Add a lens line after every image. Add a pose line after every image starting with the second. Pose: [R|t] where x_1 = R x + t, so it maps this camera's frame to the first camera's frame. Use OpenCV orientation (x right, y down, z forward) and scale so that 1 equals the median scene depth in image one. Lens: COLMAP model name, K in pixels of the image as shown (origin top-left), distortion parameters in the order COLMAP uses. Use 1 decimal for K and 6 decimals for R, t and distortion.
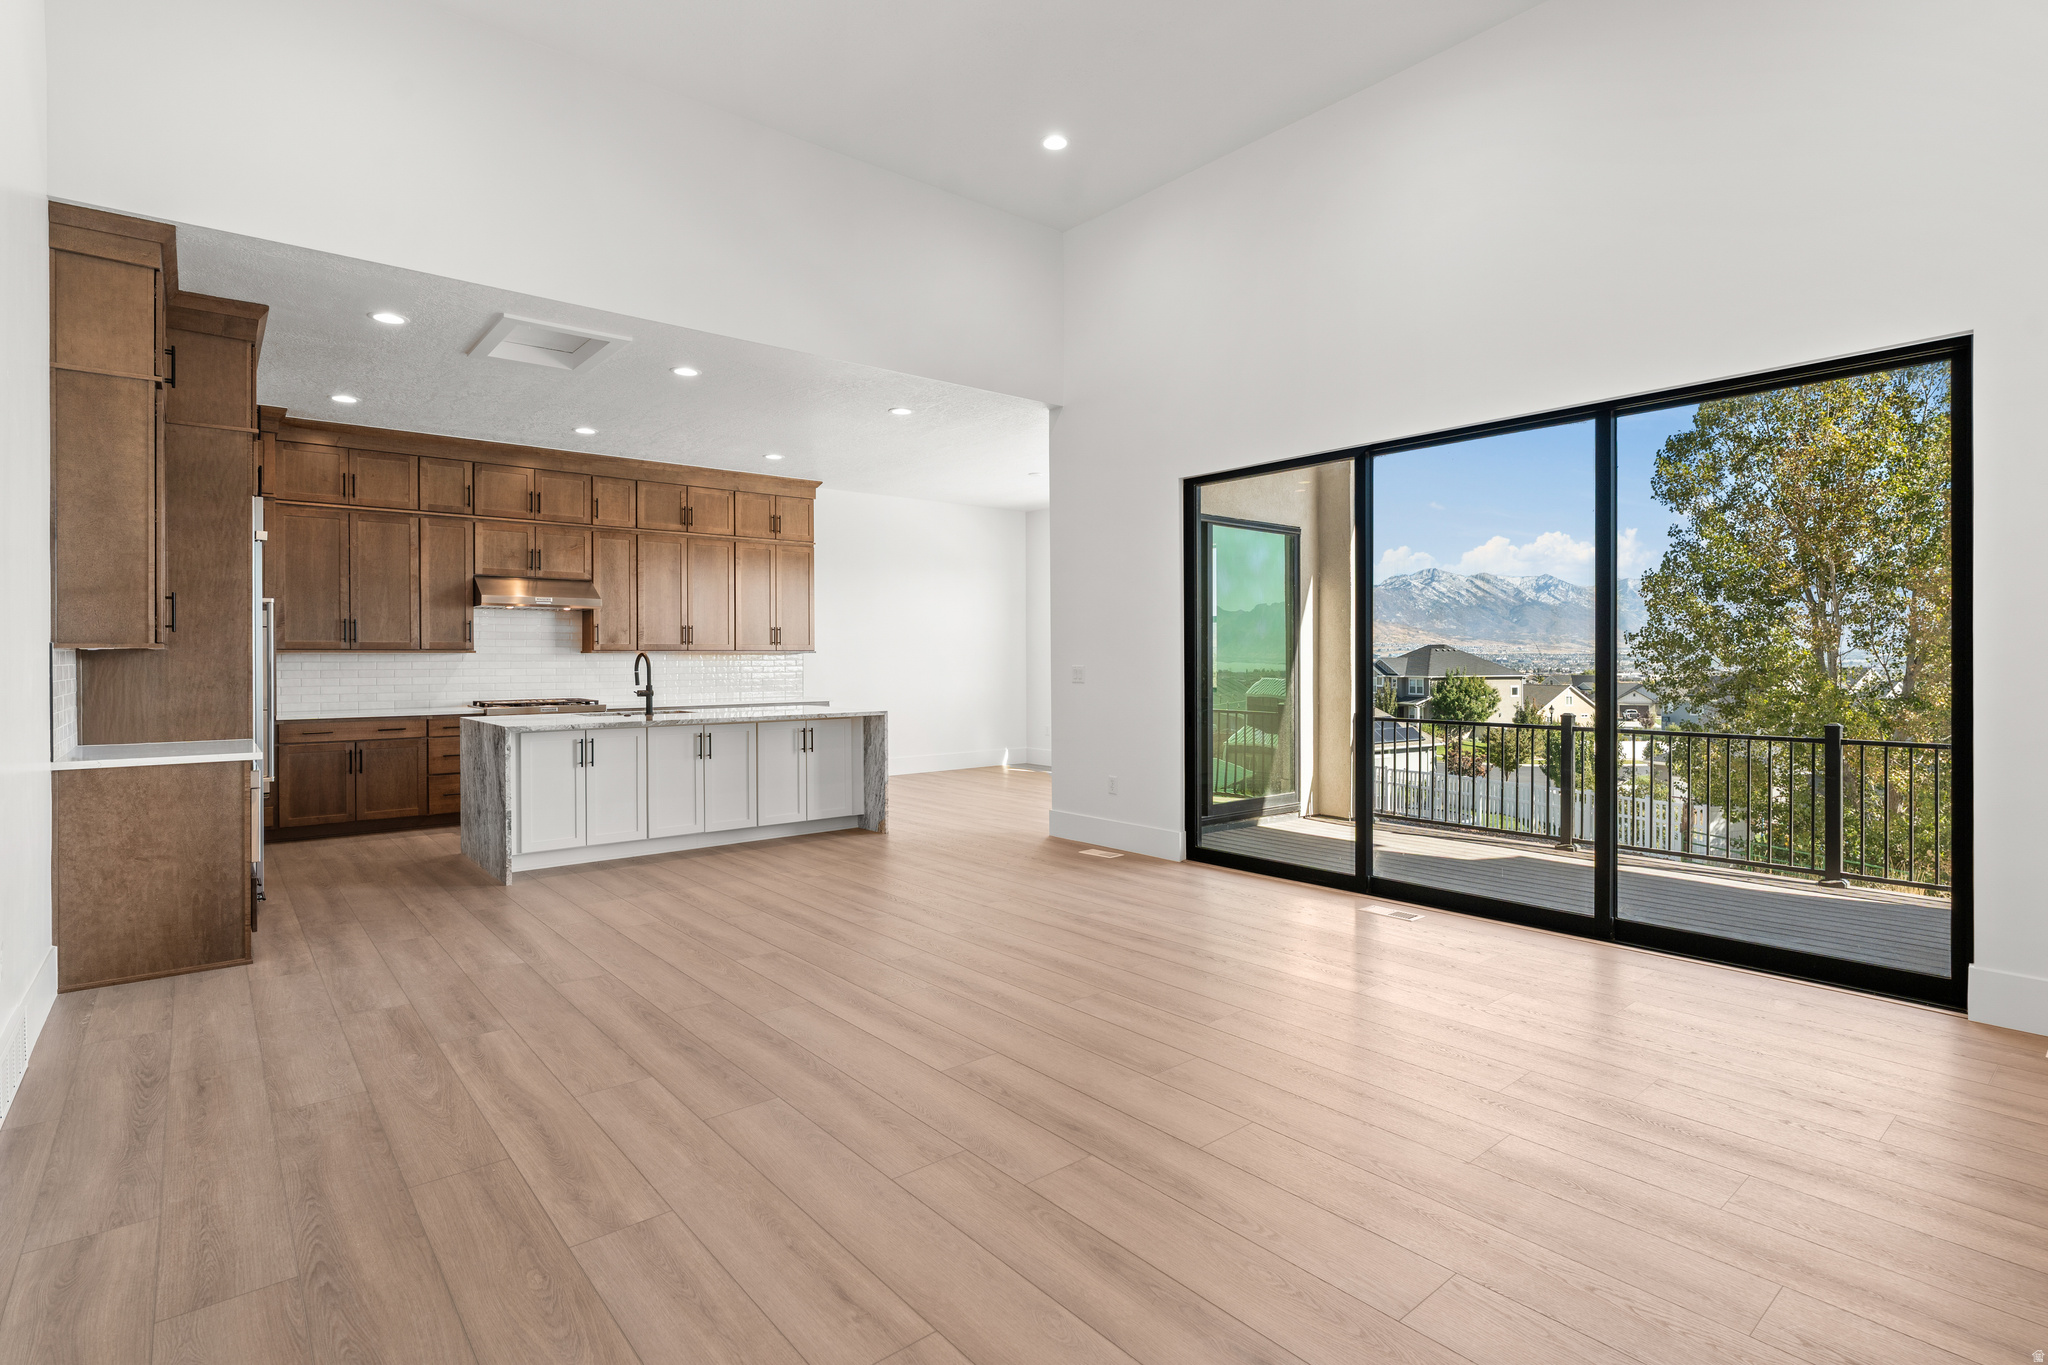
lens RADIAL K [[993.5, 0, 1025.5], [0, 993.5, 657.3], [0, 0, 1]] dist [-0.004346, -0.000338]
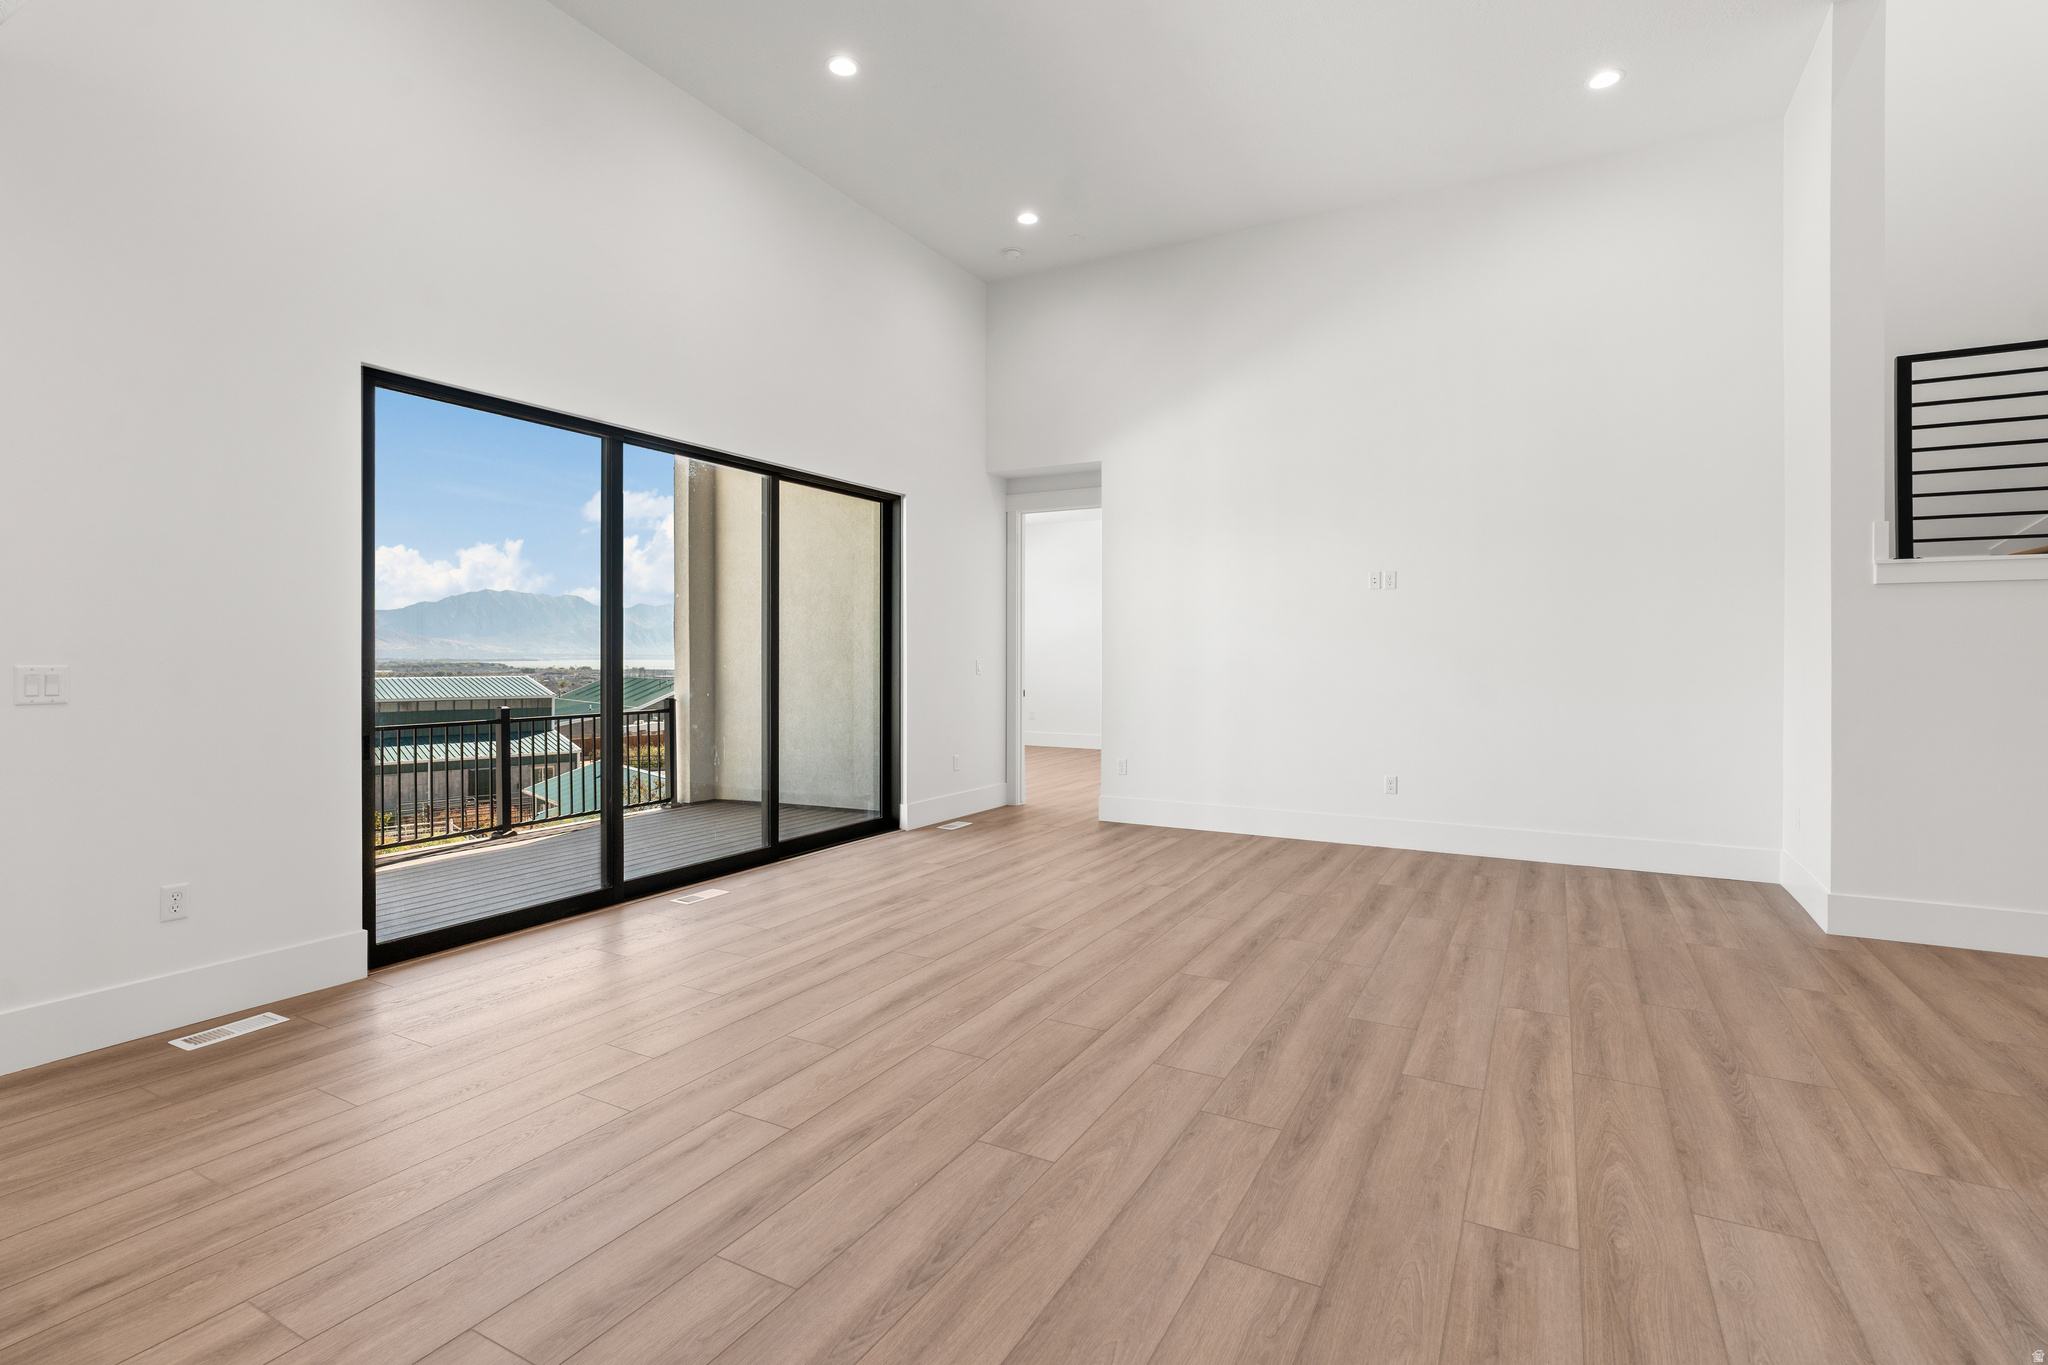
lens RADIAL K [[969.7, 0, 1019.1], [0, 969.7, 661.4], [0, 0, 1]] dist [-0.003728, 0.000960]
pose [[-0.359105, -0.003027, 0.933292, -0.906115], [-0.002627, 0.999994, 0.002232, 0.008094], [-0.933293, -0.001650, -0.359111, 1.354399]]
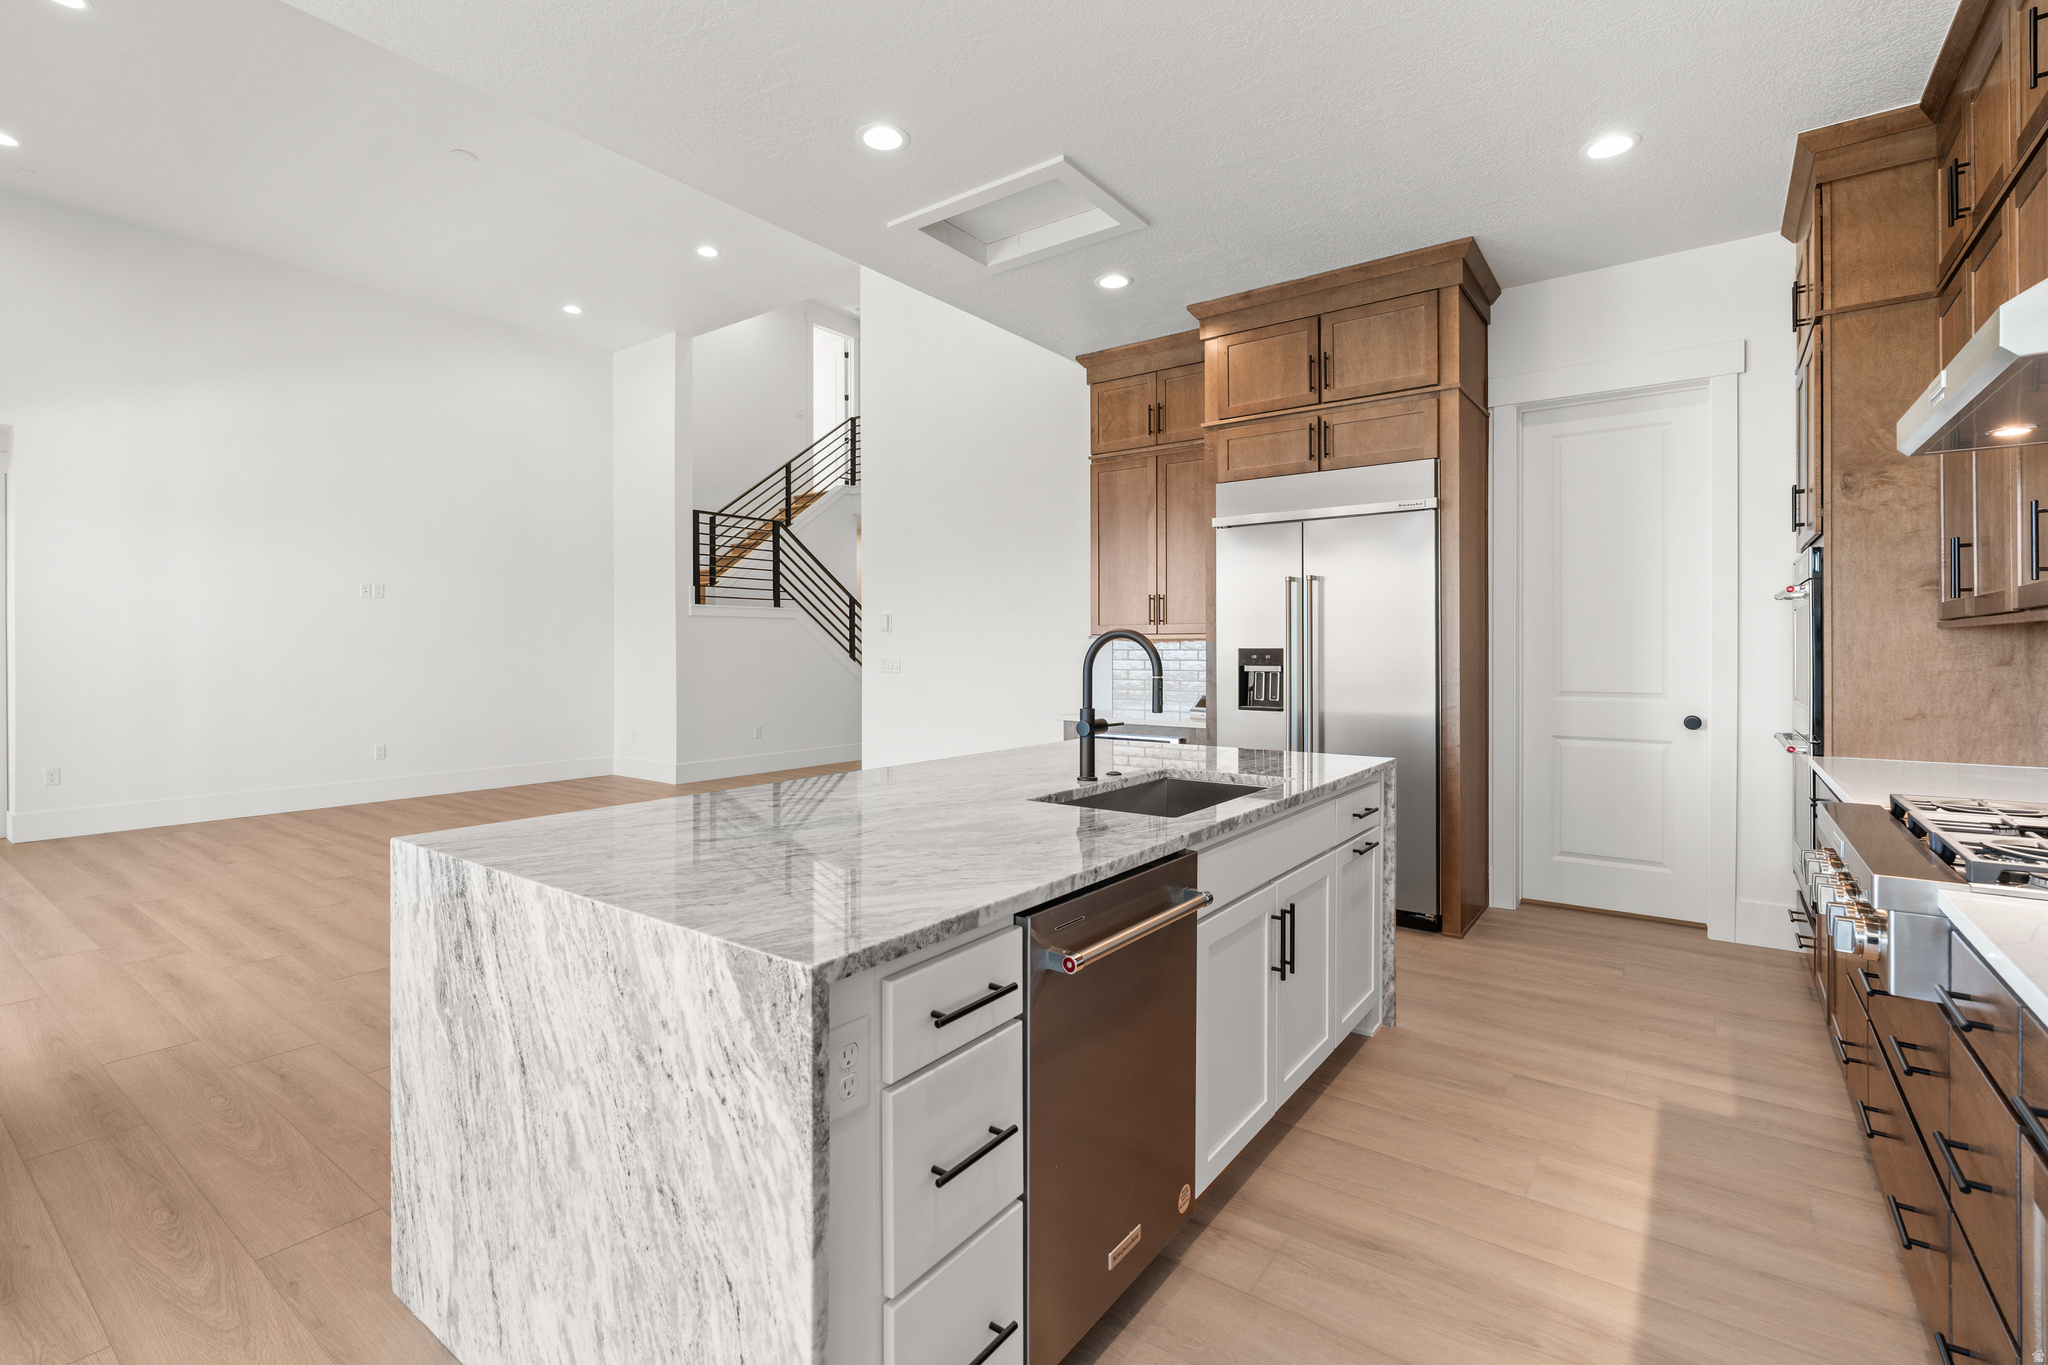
lens RADIAL K [[924.5, 0, 1025.1], [0, 924.5, 657.5], [0, 0, 1]] dist [-0.006107, 0.000493]
pose [[-0.971593, 0.007613, -0.236537, -0.472890], [0.005495, 0.999939, 0.009615, 0.004700], [0.236596, 0.008042, -0.971575, 2.451182]]
